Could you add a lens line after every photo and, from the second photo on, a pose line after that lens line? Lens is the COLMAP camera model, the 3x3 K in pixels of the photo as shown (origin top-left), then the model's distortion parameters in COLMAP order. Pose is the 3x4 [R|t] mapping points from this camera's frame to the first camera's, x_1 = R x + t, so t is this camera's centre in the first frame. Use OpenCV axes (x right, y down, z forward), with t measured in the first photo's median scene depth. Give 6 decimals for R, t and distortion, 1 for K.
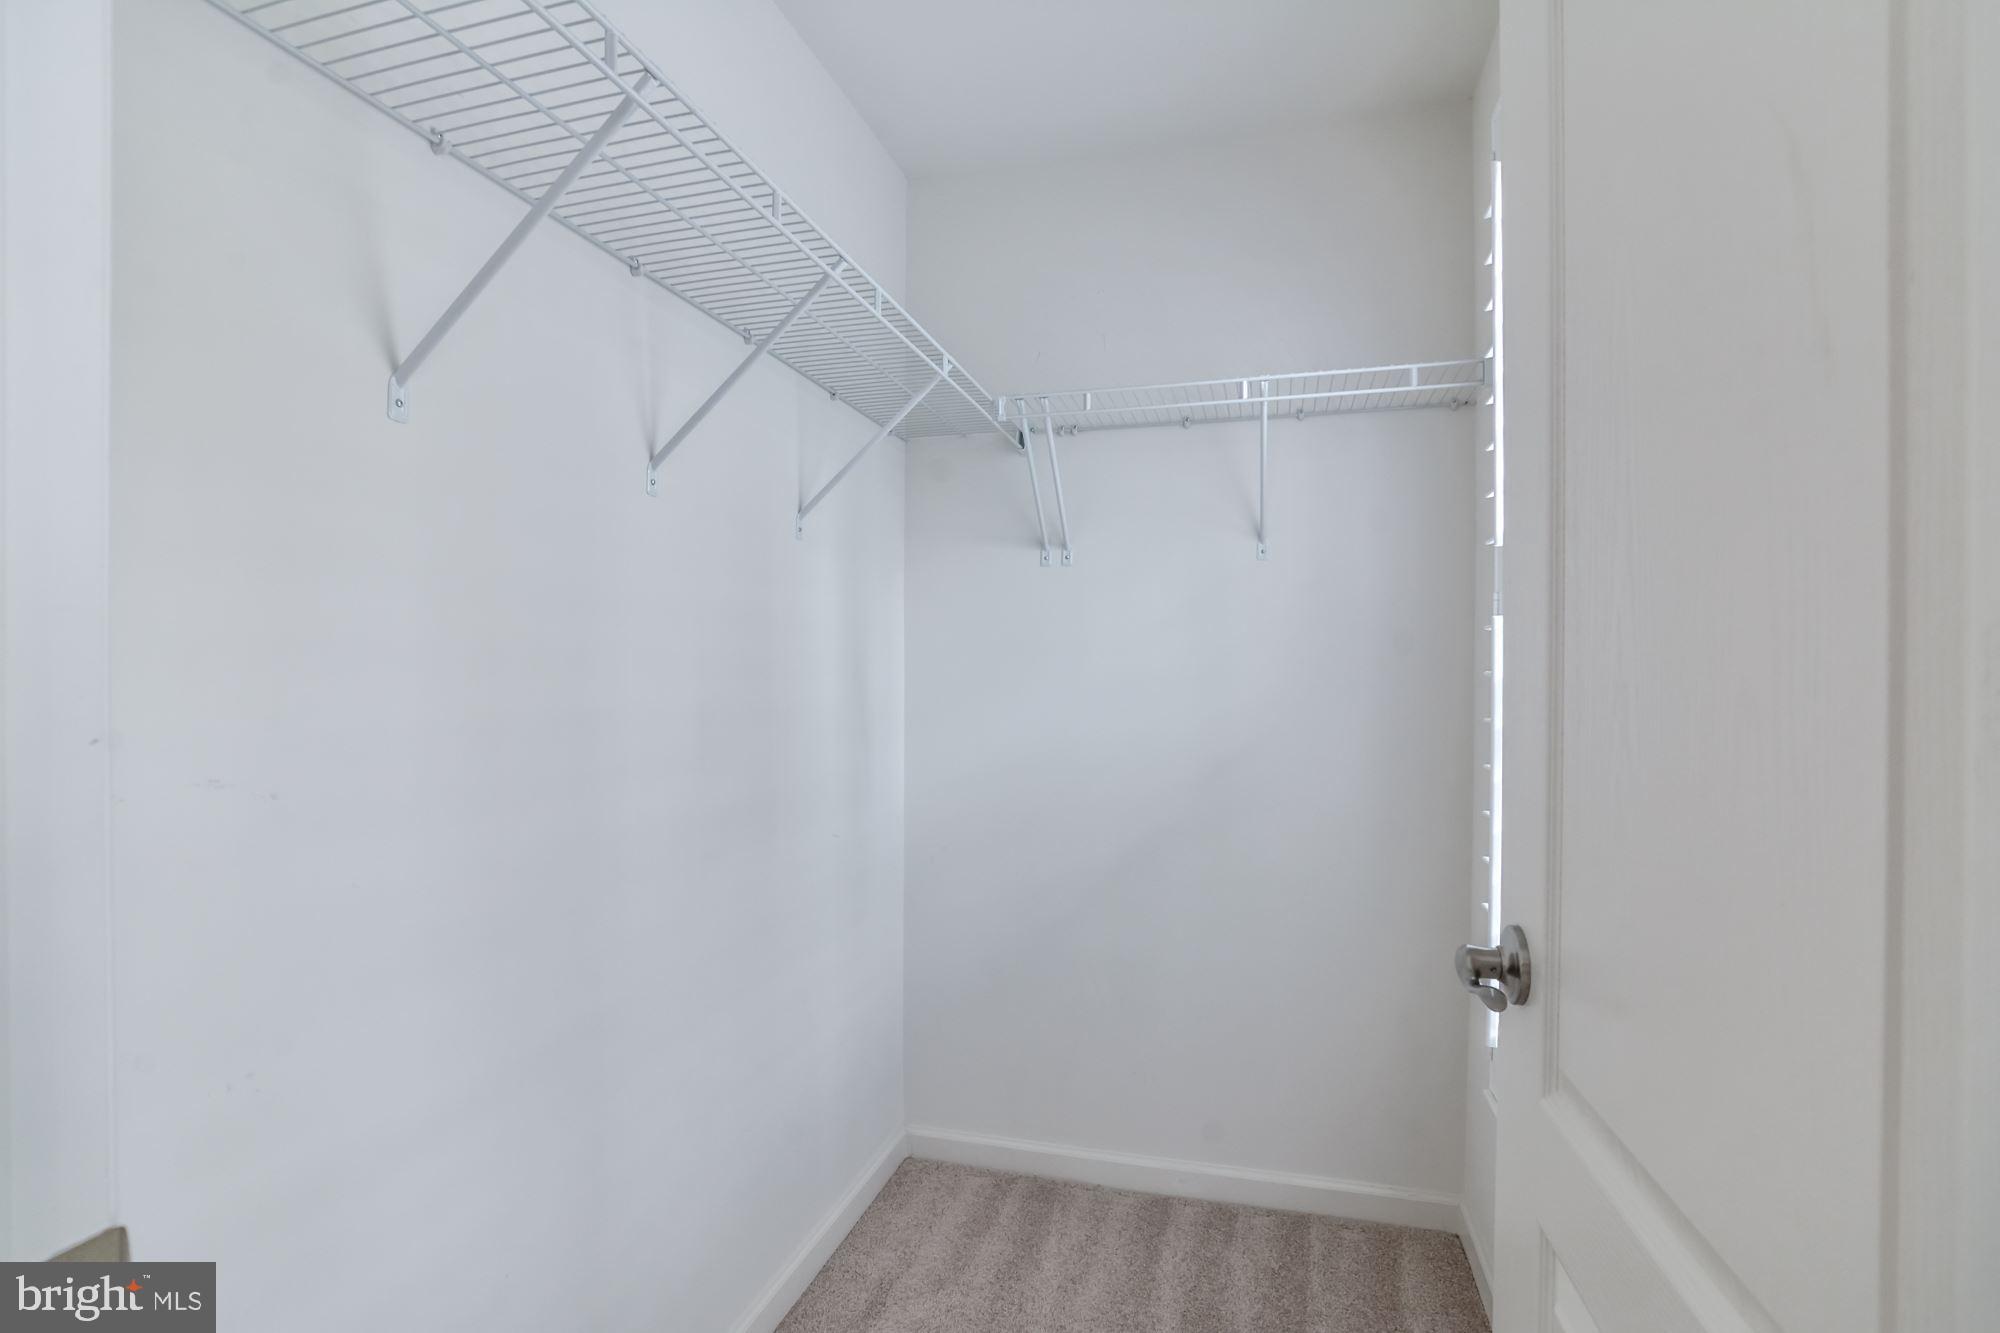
lens RADIAL K [[968.6, 0, 1000.0], [0, 968.6, 666.5], [0, 0, 1]] dist [-0.003858, -0.000478]
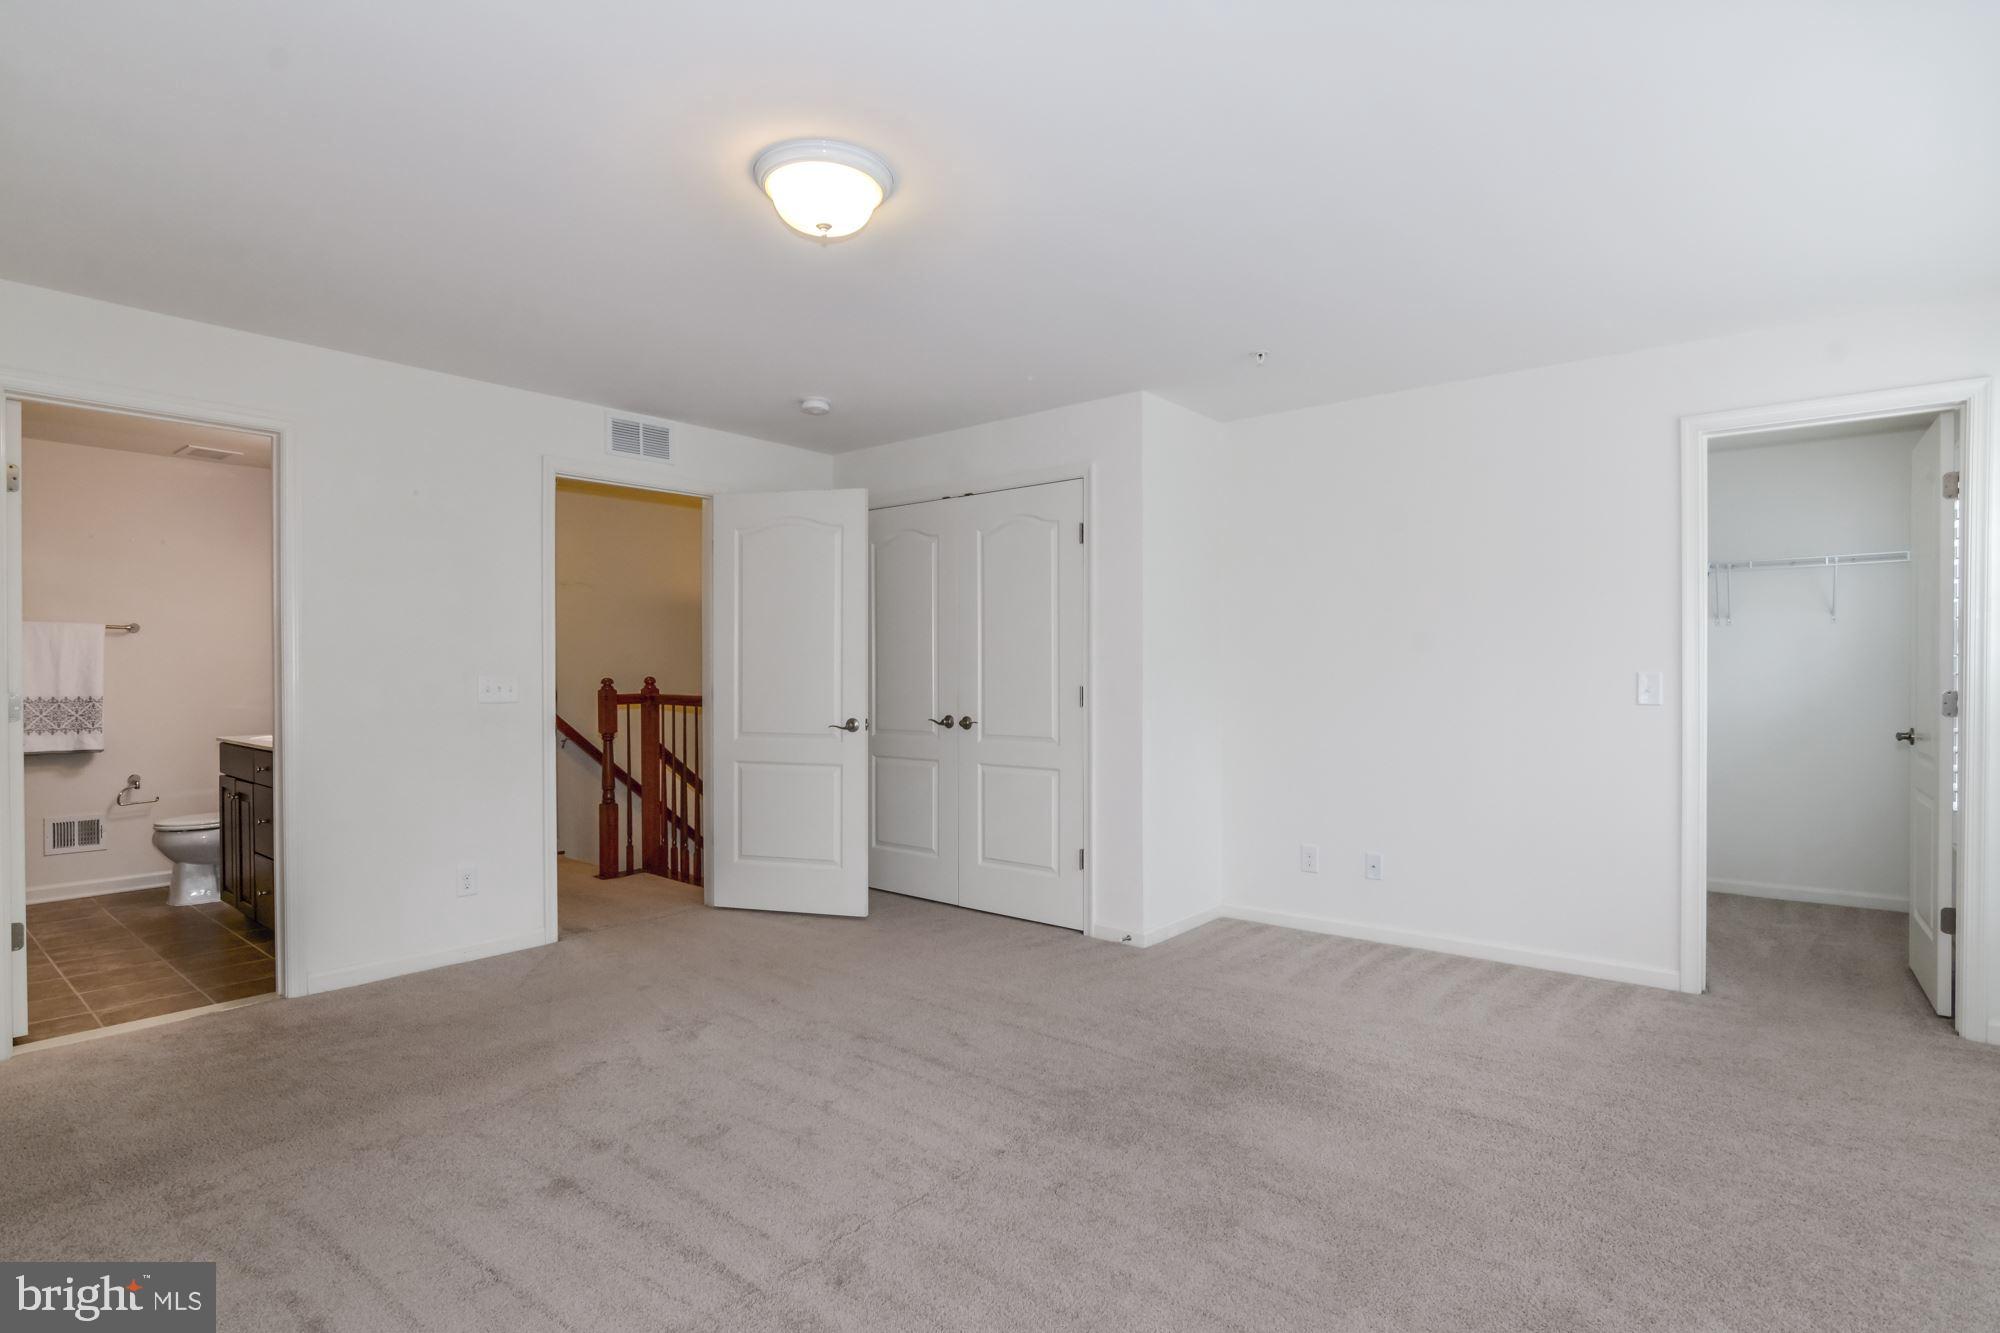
lens RADIAL K [[968.6, 0, 1000.0], [0, 968.6, 666.5], [0, 0, 1]] dist [-0.003858, -0.000478]
pose [[0.908128, -0.001639, -0.418688, -0.572934], [0.003831, 0.999983, 0.004396, -0.020814], [0.418674, -0.005597, 0.908119, -1.933857]]
